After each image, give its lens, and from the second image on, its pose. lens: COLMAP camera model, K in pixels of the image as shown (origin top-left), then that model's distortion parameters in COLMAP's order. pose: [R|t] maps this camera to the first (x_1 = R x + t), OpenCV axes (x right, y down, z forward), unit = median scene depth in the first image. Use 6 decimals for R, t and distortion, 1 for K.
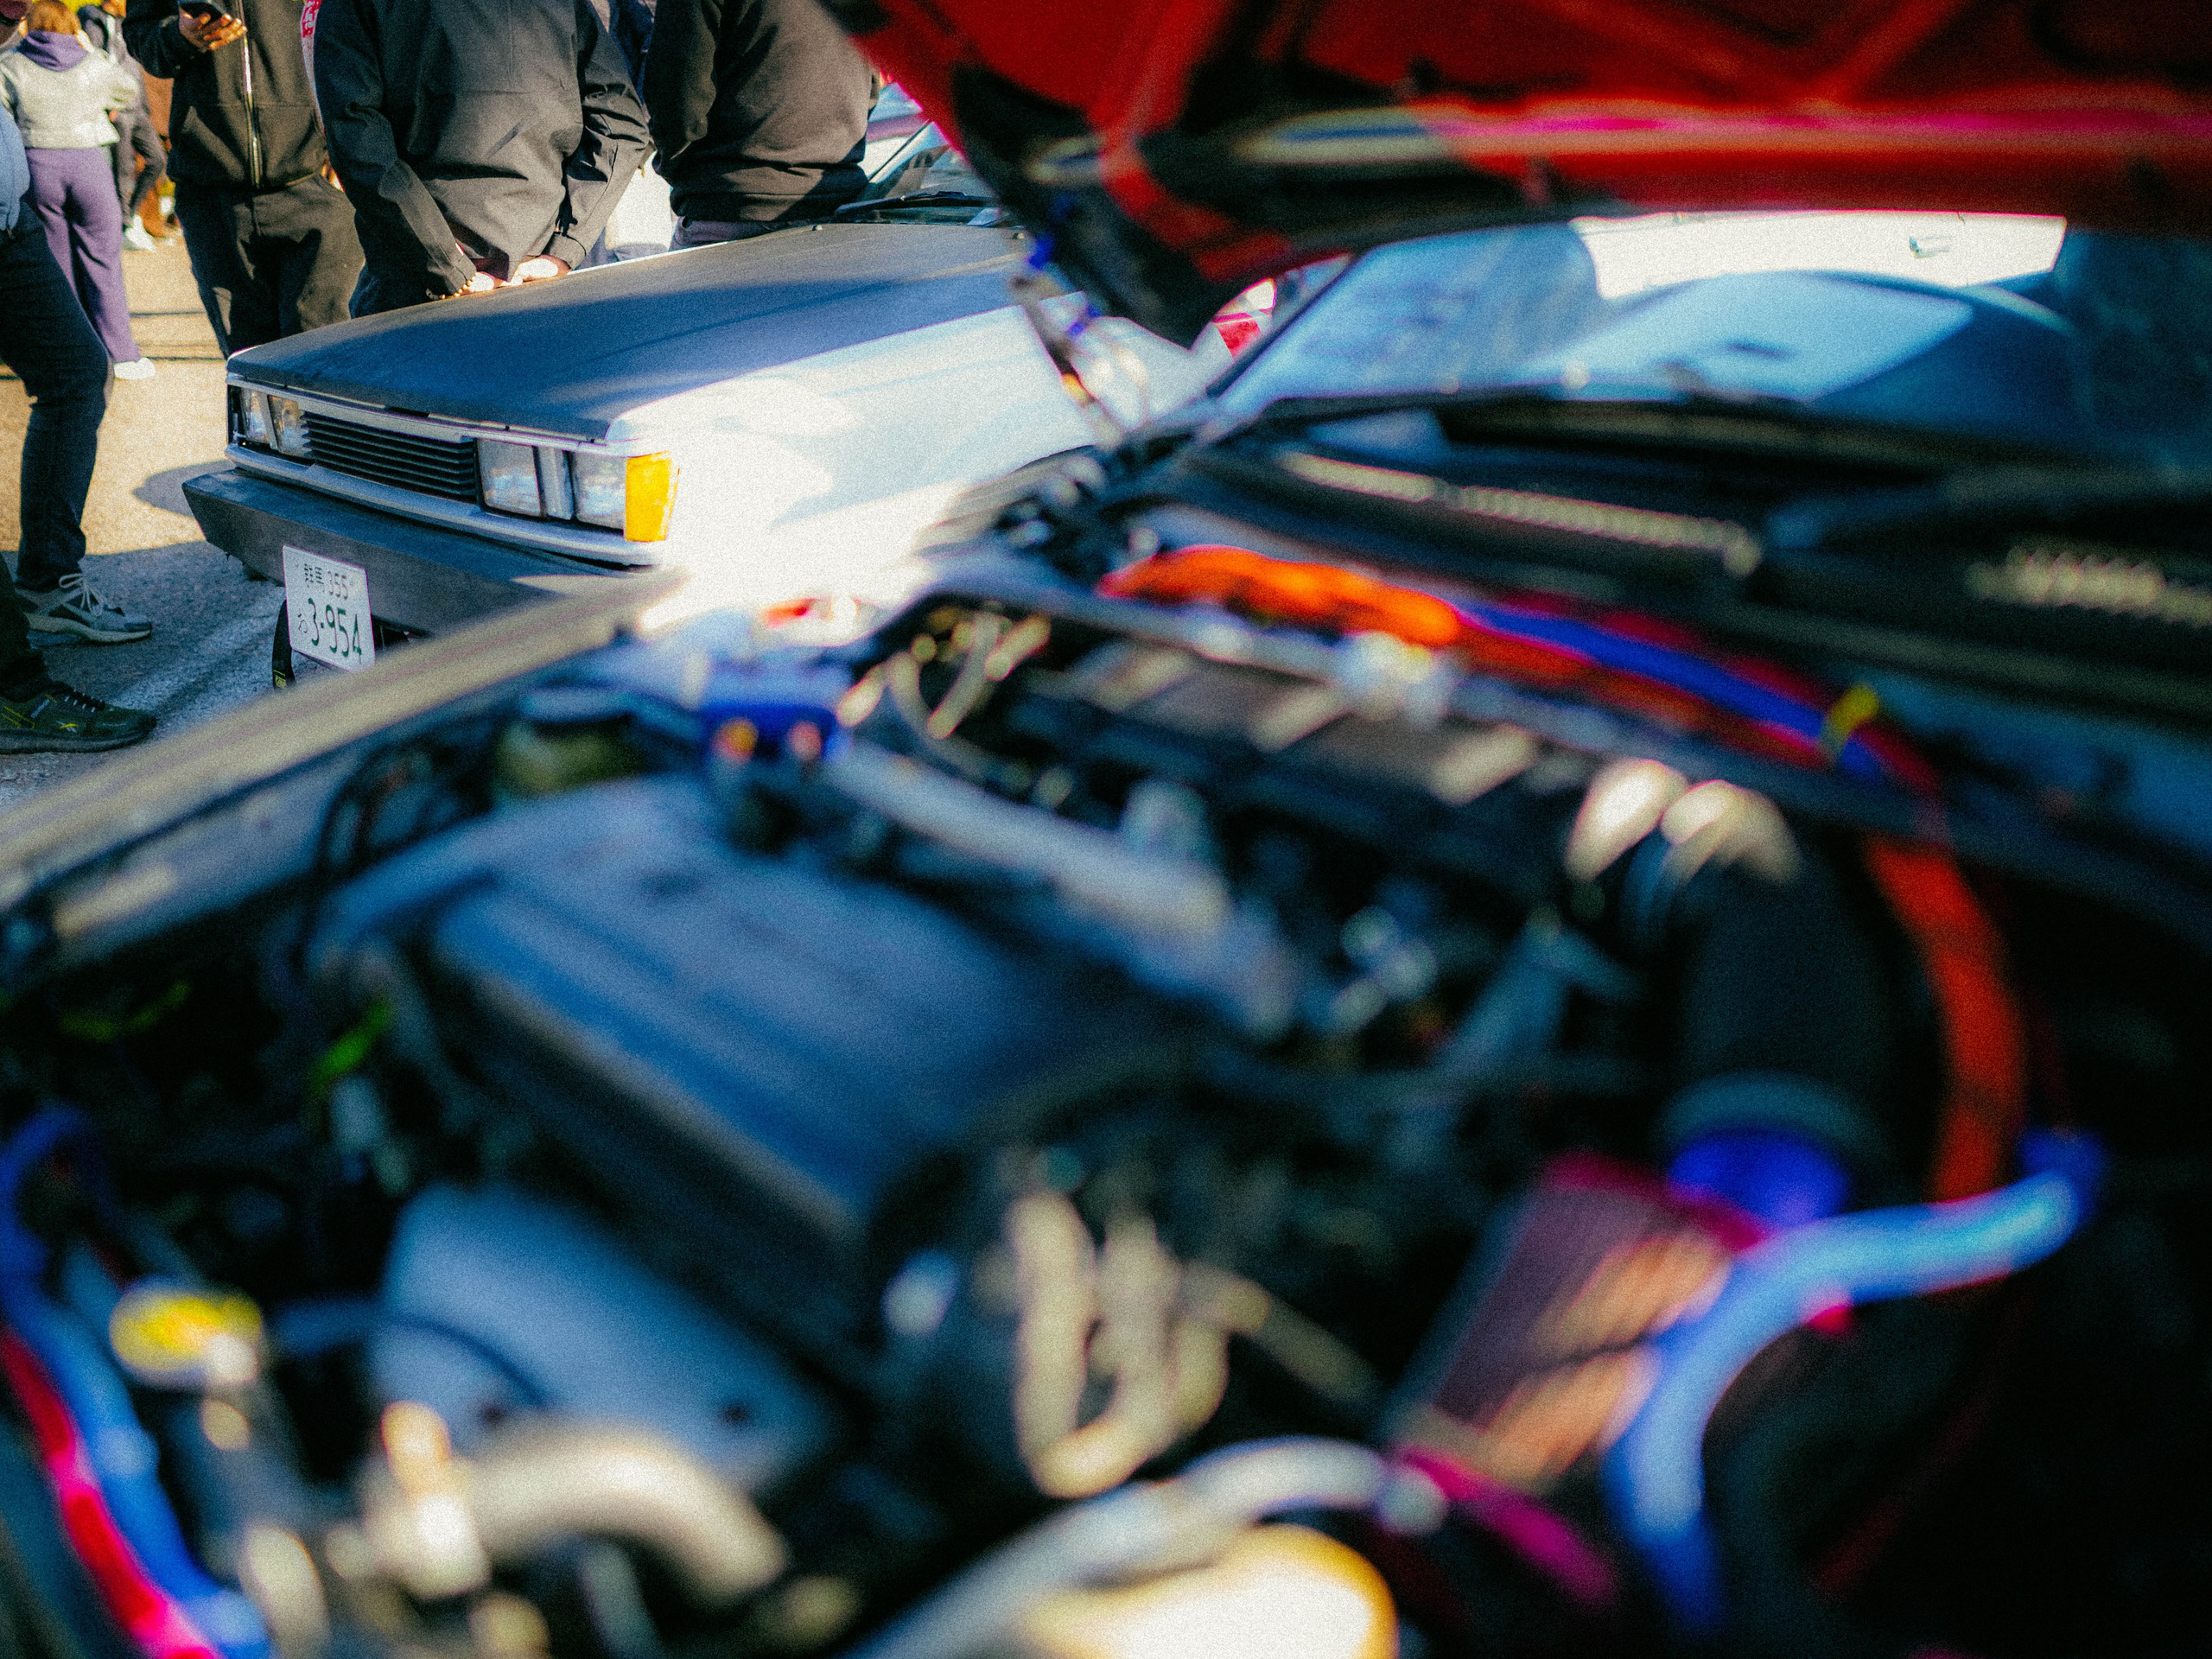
lens RADIAL K [[2311.7, 0, 1106.0], [0, 2311.7, 829.5], [0, 0, 1]] dist [-0.022316, 0.016672]
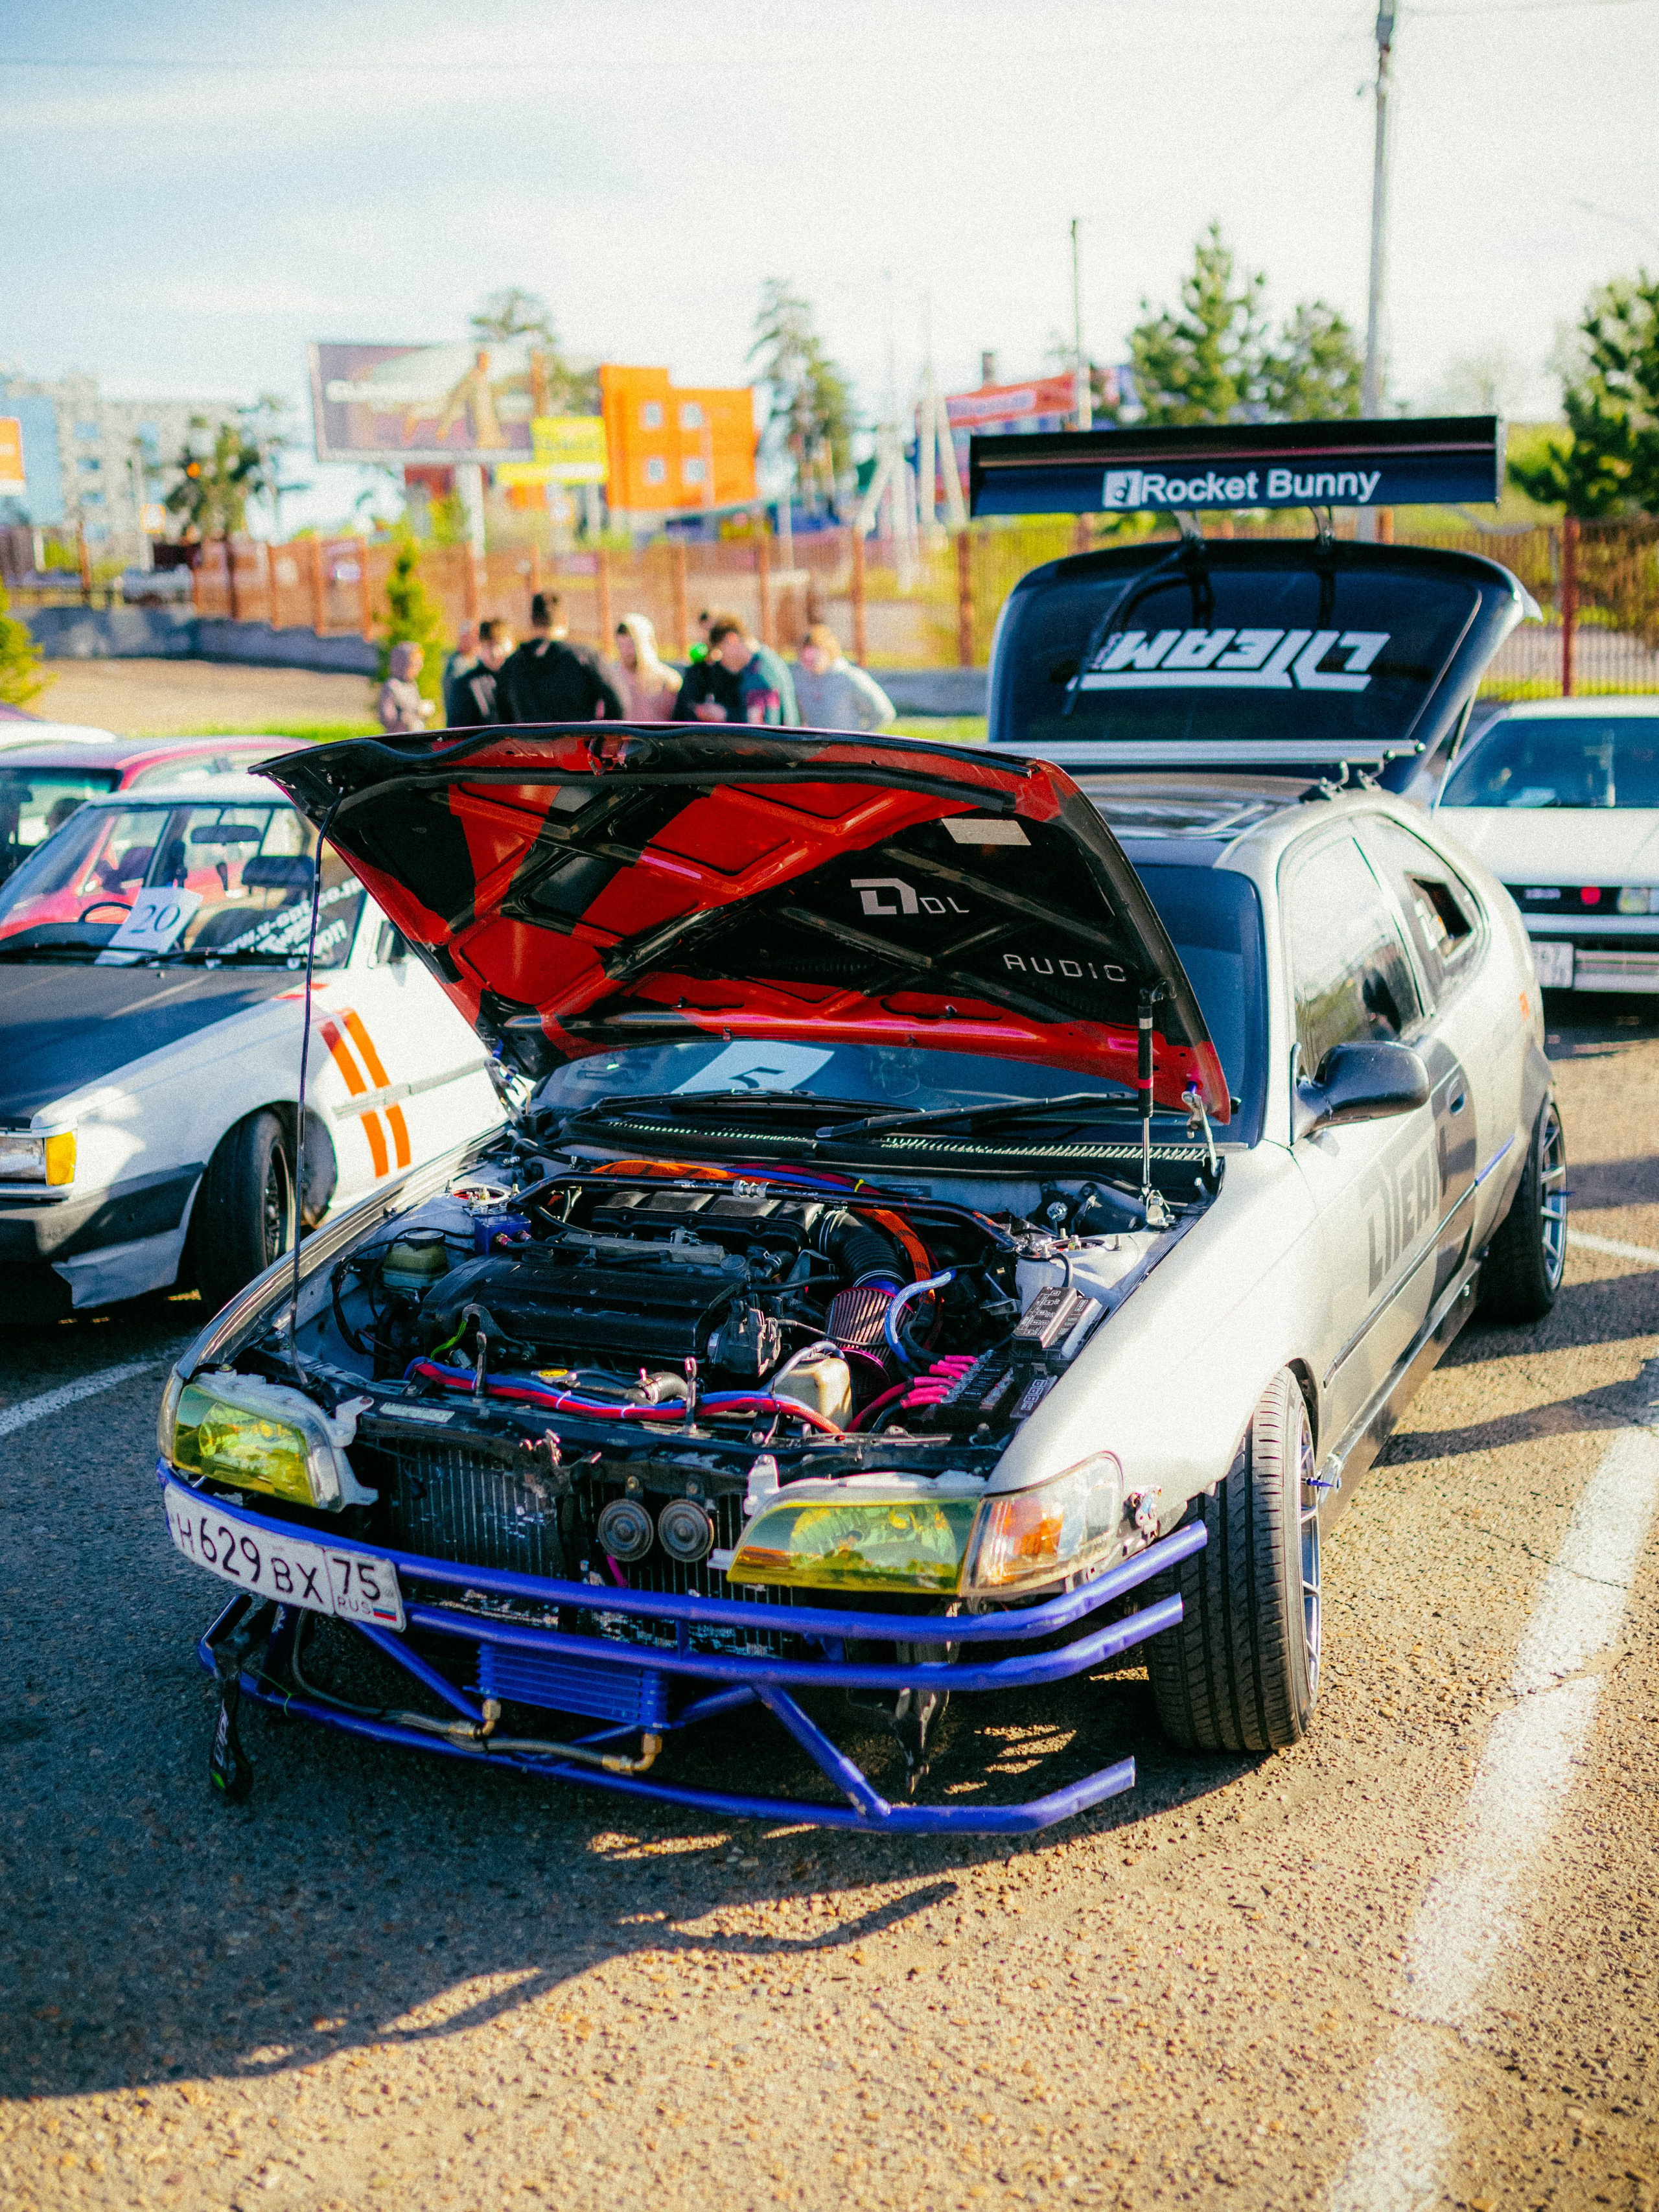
lens RADIAL K [[2311.6, 0, 829.5], [0, 2311.6, 1106.0], [0, 0, 1]] dist [-0.022316, 0.016672]
pose [[0.869727, -0.091165, 0.485040, -1.201921], [0.148505, 0.985585, -0.081042, 0.097145], [-0.470660, 0.142515, 0.870729, -1.779566]]
